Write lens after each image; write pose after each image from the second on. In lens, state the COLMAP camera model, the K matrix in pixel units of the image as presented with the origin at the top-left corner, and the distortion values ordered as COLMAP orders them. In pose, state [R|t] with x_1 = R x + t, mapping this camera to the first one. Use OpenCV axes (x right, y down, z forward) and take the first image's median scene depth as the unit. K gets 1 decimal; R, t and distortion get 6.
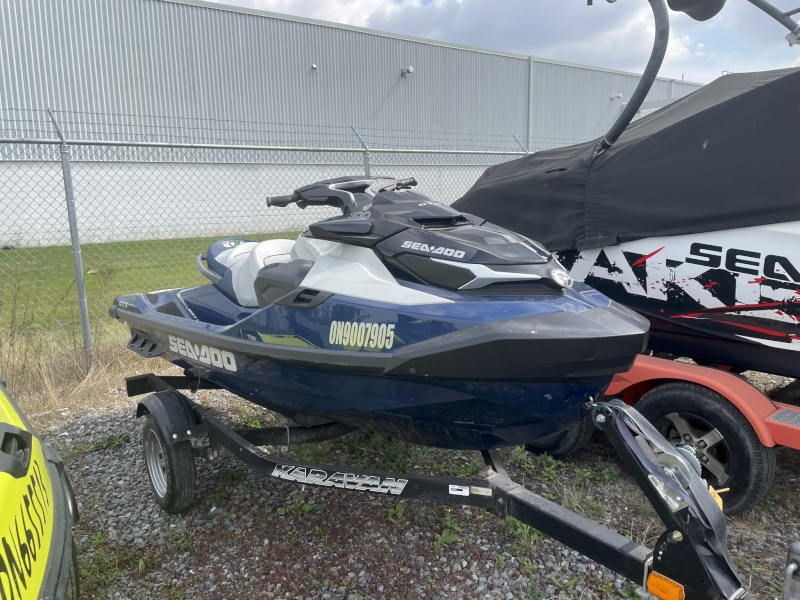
lens RADIAL K [[606.2, 0, 395.1], [0, 606.2, 302.2], [0, 0, 1]] dist [0.027180, -0.012394]
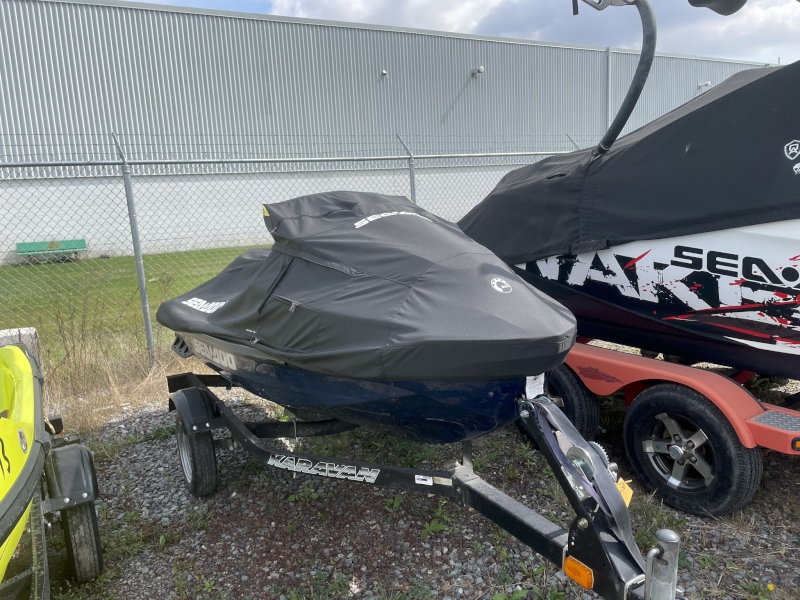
lens RADIAL K [[604.5, 0, 400.3], [0, 604.5, 312.6], [0, 0, 1]] dist [0.028050, 0.001576]
pose [[0.992098, -0.006896, -0.125276, 0.155206], [0.008670, 0.999870, 0.013624, -0.003898], [0.125165, -0.014602, 0.992028, -0.057570]]
